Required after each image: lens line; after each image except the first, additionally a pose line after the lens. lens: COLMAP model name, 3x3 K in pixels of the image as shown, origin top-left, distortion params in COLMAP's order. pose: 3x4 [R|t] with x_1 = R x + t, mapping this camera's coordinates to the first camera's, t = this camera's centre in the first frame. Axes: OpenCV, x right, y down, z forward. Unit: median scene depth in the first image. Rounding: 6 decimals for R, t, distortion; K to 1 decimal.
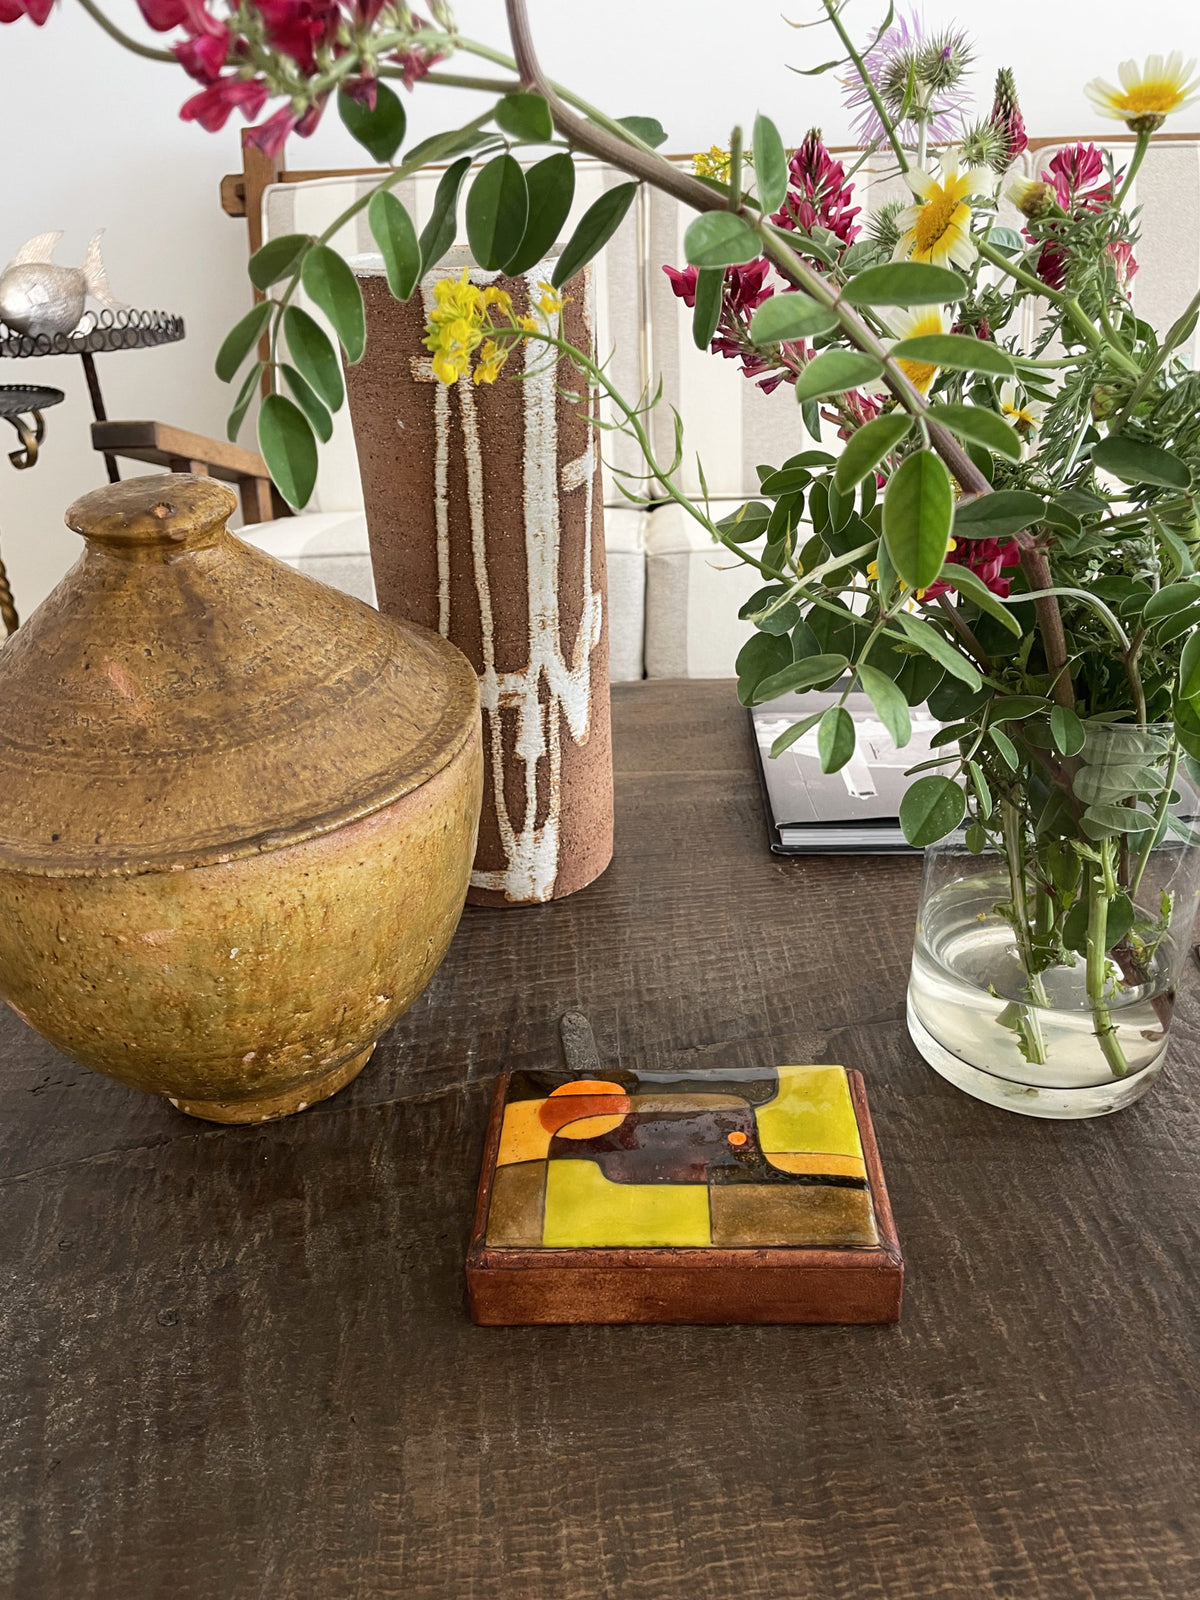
lens RADIAL K [[1188.1, 0, 600.0], [0, 1188.1, 800.0], [0, 0, 1]] dist [0.085394, -0.095498]
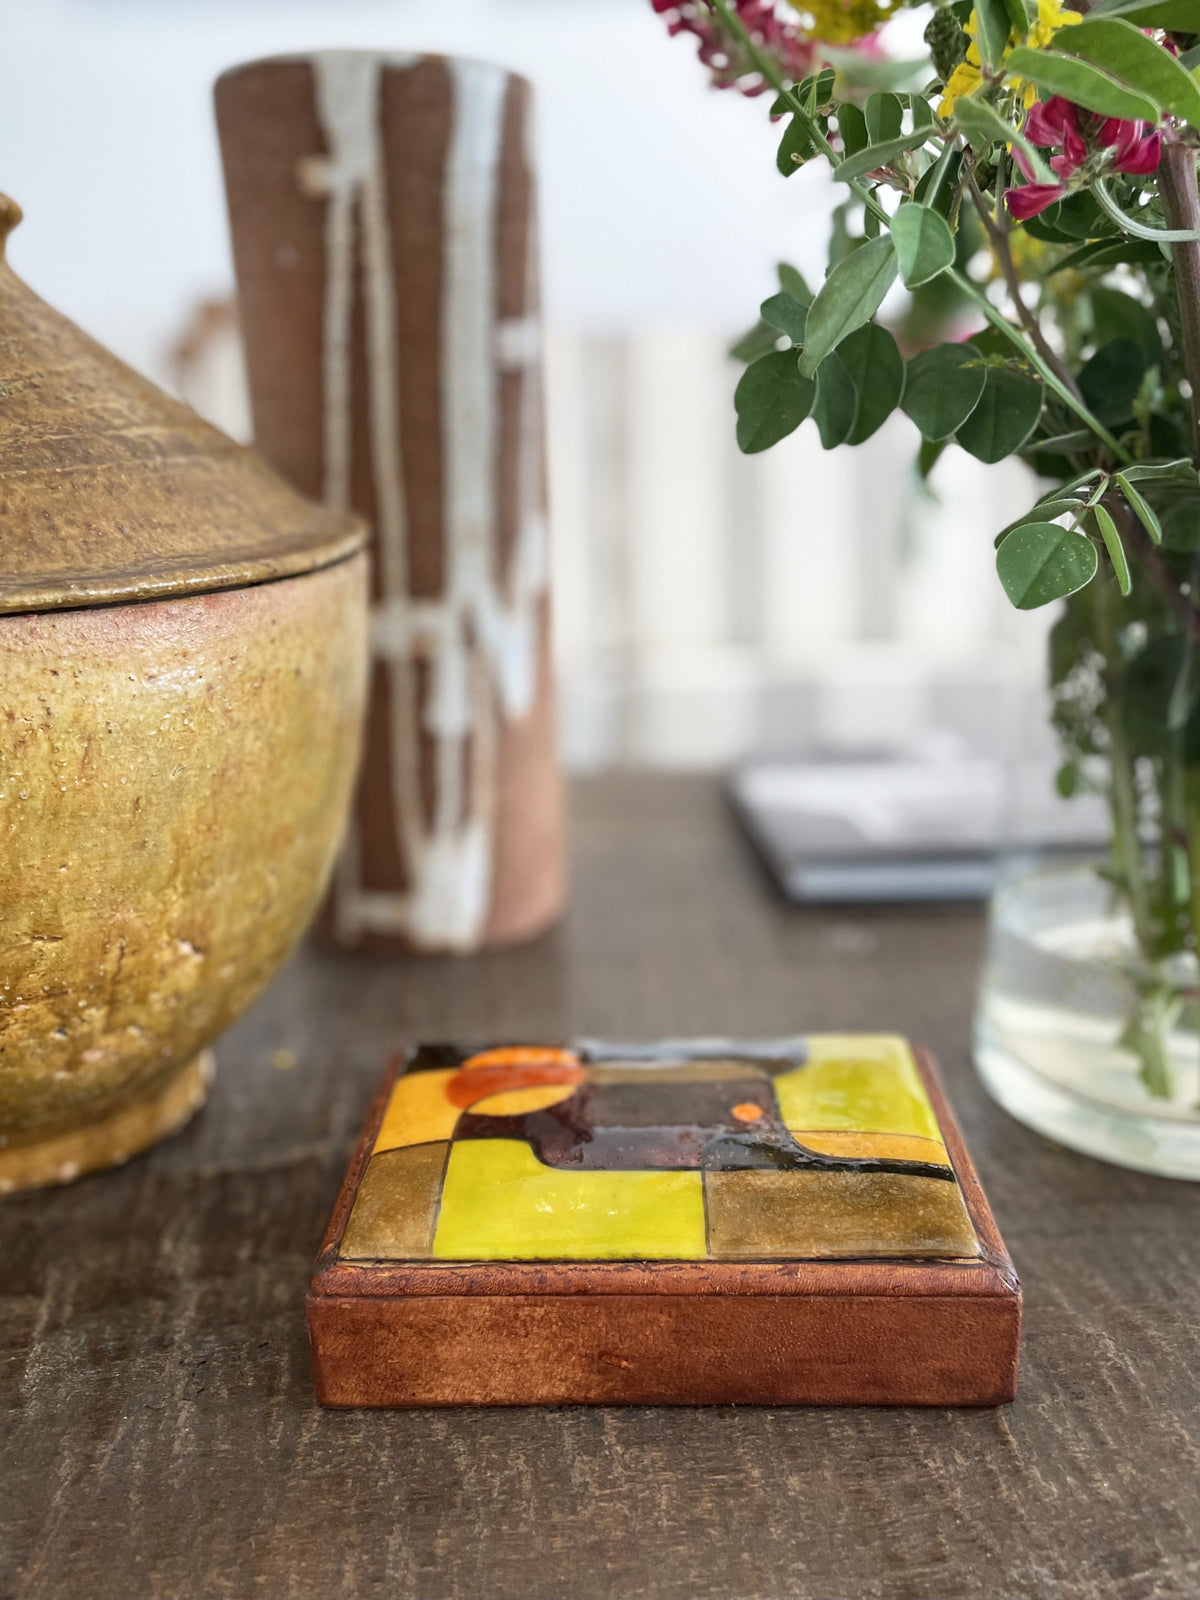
lens RADIAL K [[1261.4, 0, 600.0], [0, 1261.4, 800.0], [0, 0, 1]] dist [0.082307, -0.115373]
pose [[0.999520, 0.010862, 0.029007, 0.019081], [-0.004172, 0.975170, -0.221419, 0.257185], [-0.030691, 0.221192, 0.974747, 0.334804]]
